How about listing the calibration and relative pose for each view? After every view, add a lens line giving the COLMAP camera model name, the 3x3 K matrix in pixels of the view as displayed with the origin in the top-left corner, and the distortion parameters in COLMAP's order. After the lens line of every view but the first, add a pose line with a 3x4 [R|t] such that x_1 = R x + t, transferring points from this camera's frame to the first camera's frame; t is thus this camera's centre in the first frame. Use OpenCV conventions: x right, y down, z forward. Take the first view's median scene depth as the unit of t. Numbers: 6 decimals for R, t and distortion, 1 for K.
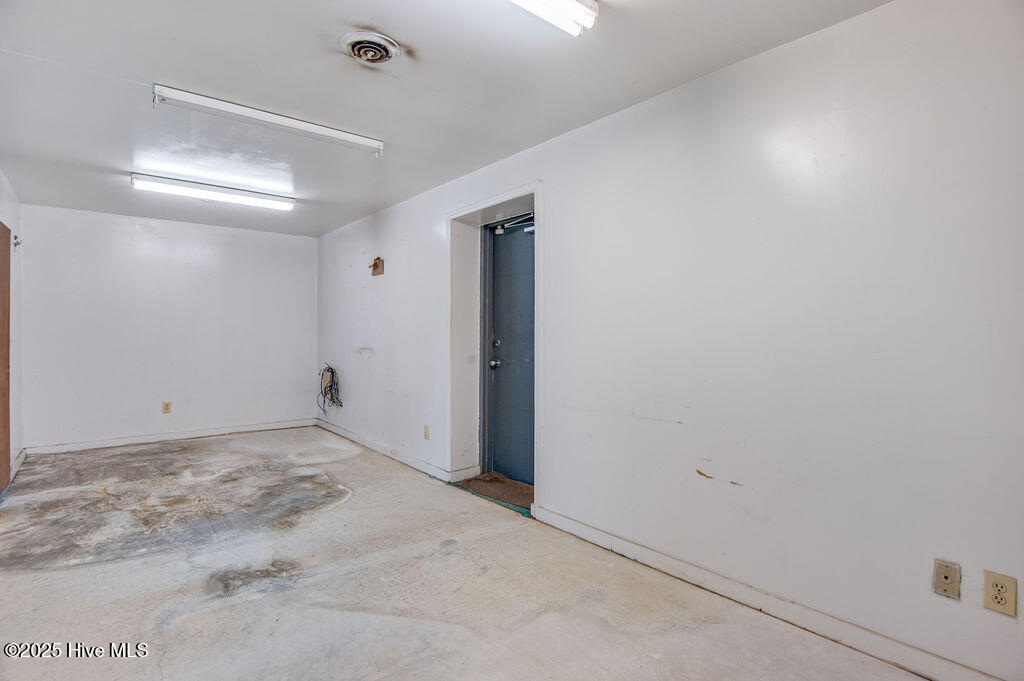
lens RADIAL K [[504.4, 0, 512.7], [0, 504.4, 334.0], [0, 0, 1]] dist [-0.016463, -0.000500]
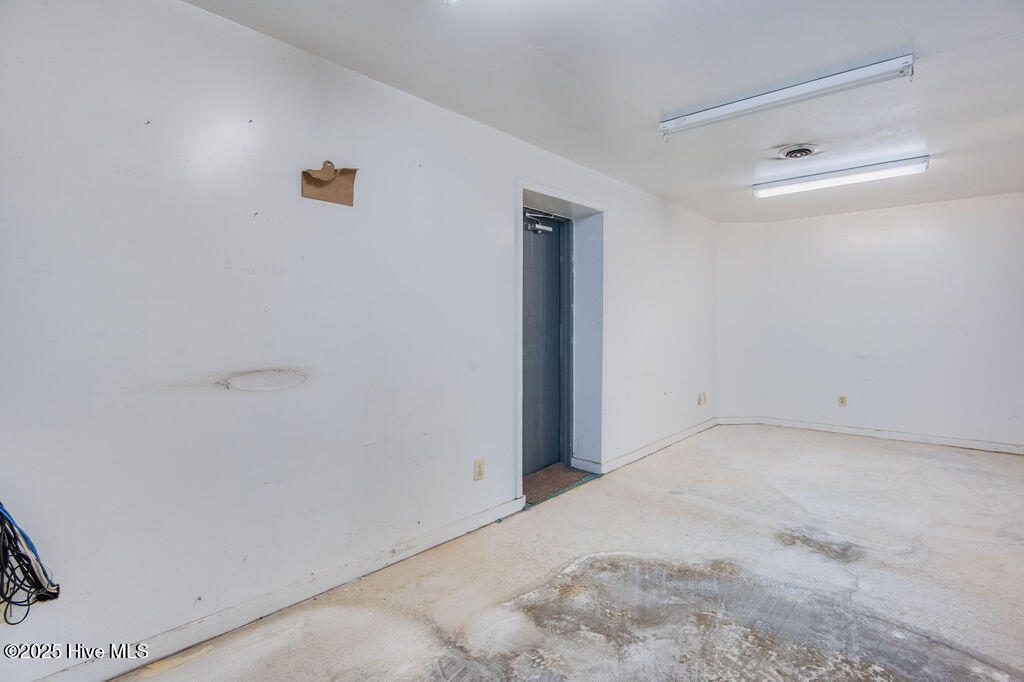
lens RADIAL K [[505.6, 0, 513.1], [0, 505.6, 334.3], [0, 0, 1]] dist [-0.019286, 0.000813]
pose [[-0.151868, -0.018854, 0.988221, -1.179233], [0.009779, 0.999740, 0.020577, -0.009048], [-0.988352, 0.012789, -0.151644, 1.436431]]
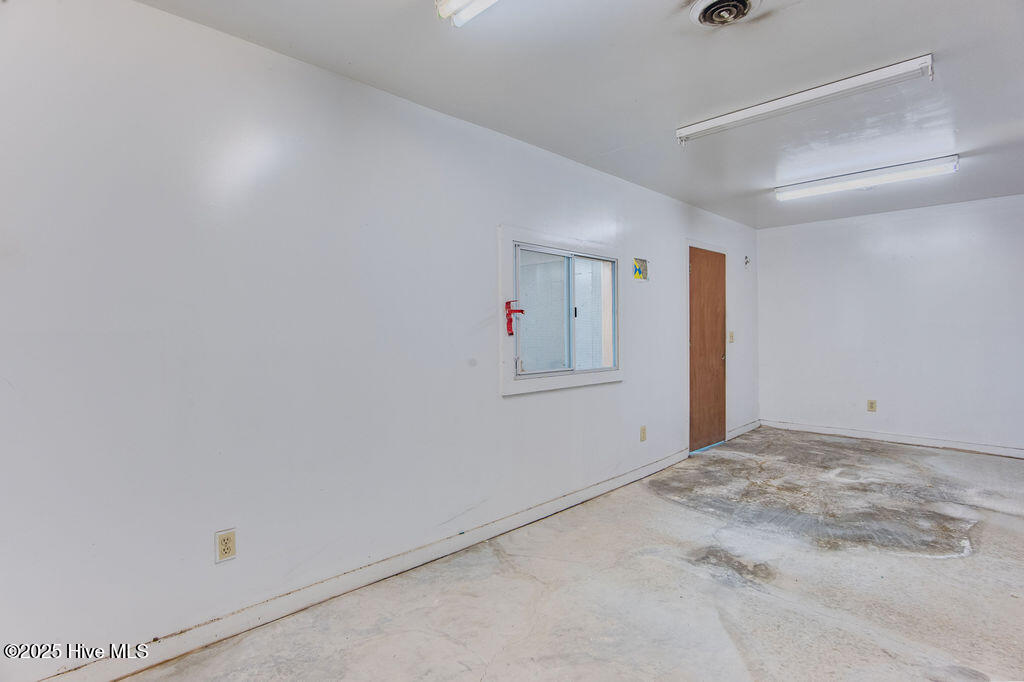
lens RADIAL K [[505.6, 0, 512.6], [0, 505.6, 339.6], [0, 0, 1]] dist [-0.019286, 0.000813]
pose [[0.091198, 0.017202, -0.995684, 0.373101], [0.001605, 0.999847, 0.017420, -0.001770], [0.995832, -0.003187, 0.091156, 0.356812]]
